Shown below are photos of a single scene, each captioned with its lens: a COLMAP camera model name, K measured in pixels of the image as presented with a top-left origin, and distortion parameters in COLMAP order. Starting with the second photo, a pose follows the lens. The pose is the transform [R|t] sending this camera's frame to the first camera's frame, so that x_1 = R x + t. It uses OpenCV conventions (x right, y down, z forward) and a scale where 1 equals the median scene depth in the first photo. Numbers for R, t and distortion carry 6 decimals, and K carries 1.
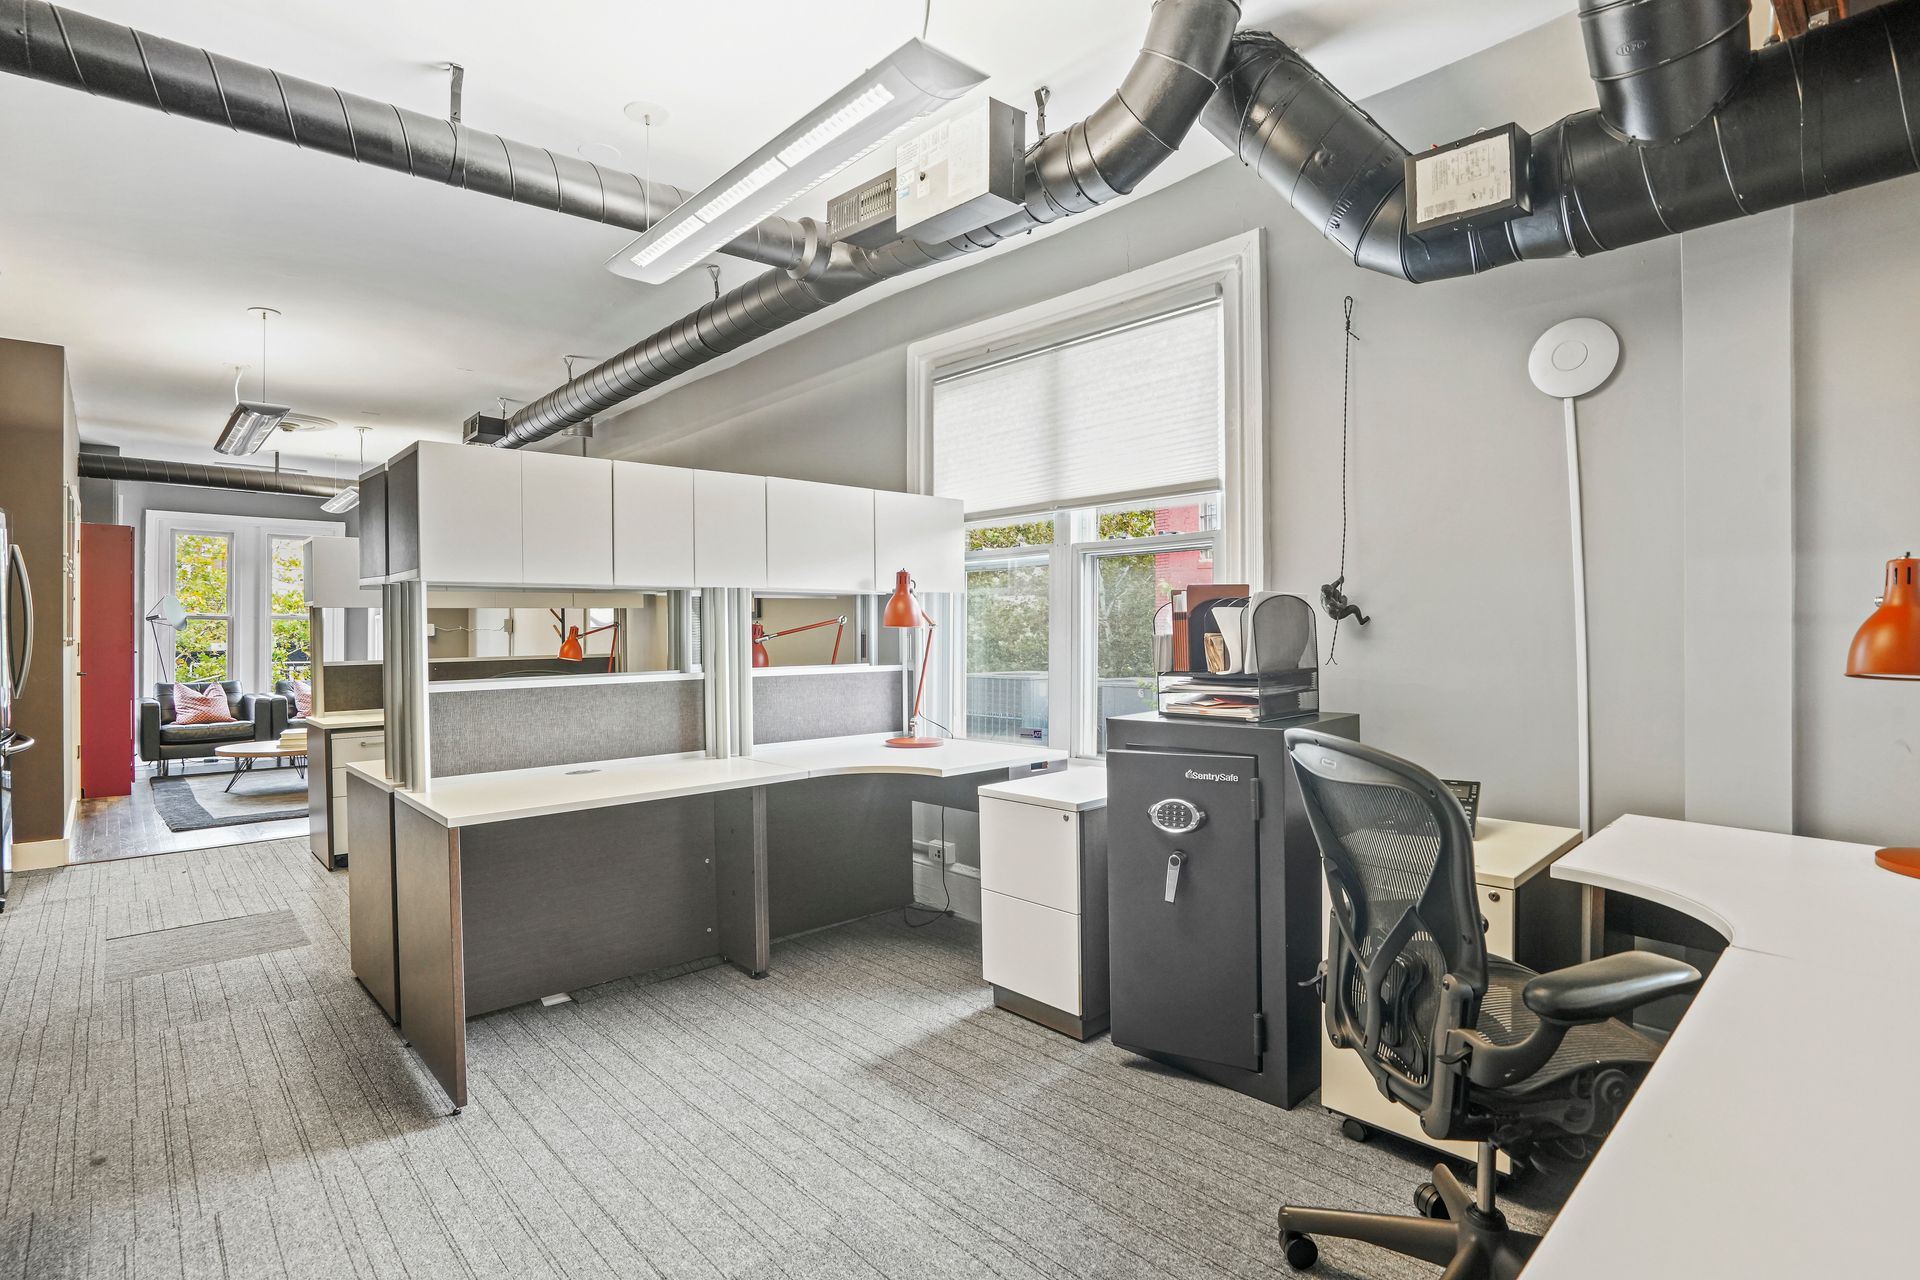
lens RADIAL K [[950.3, 0, 936.8], [0, 950.3, 632.0], [0, 0, 1]] dist [-0.049165, 0.025095]
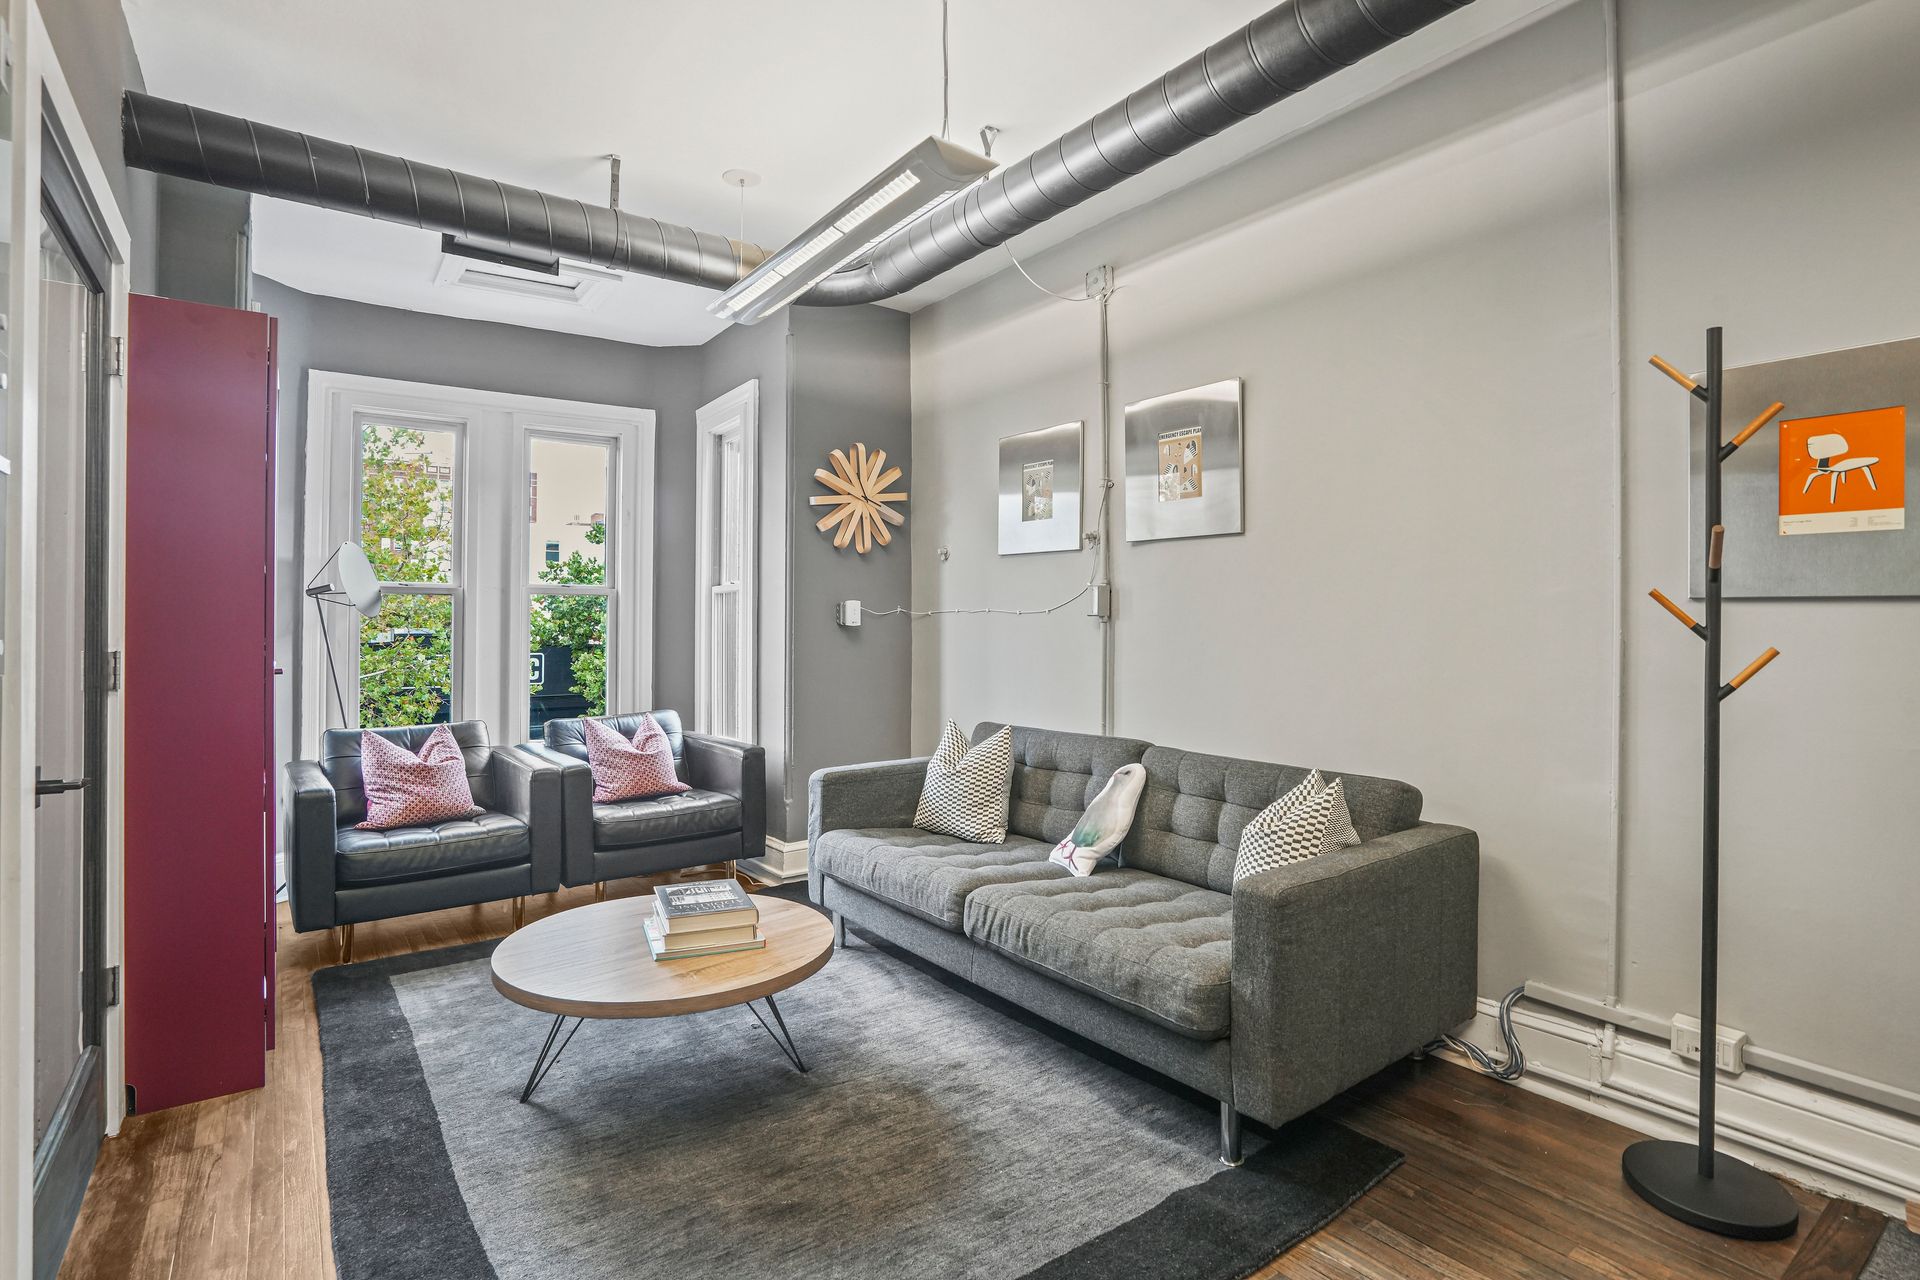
lens RADIAL K [[934.8, 0, 962.3], [0, 934.8, 611.5], [0, 0, 1]] dist [-0.043632, 0.000052]
pose [[0.996012, 0.000246, -0.089220, -0.488534], [-0.000801, 0.999981, -0.006191, -0.001379], [0.089217, 0.006238, 0.995993, 0.580264]]
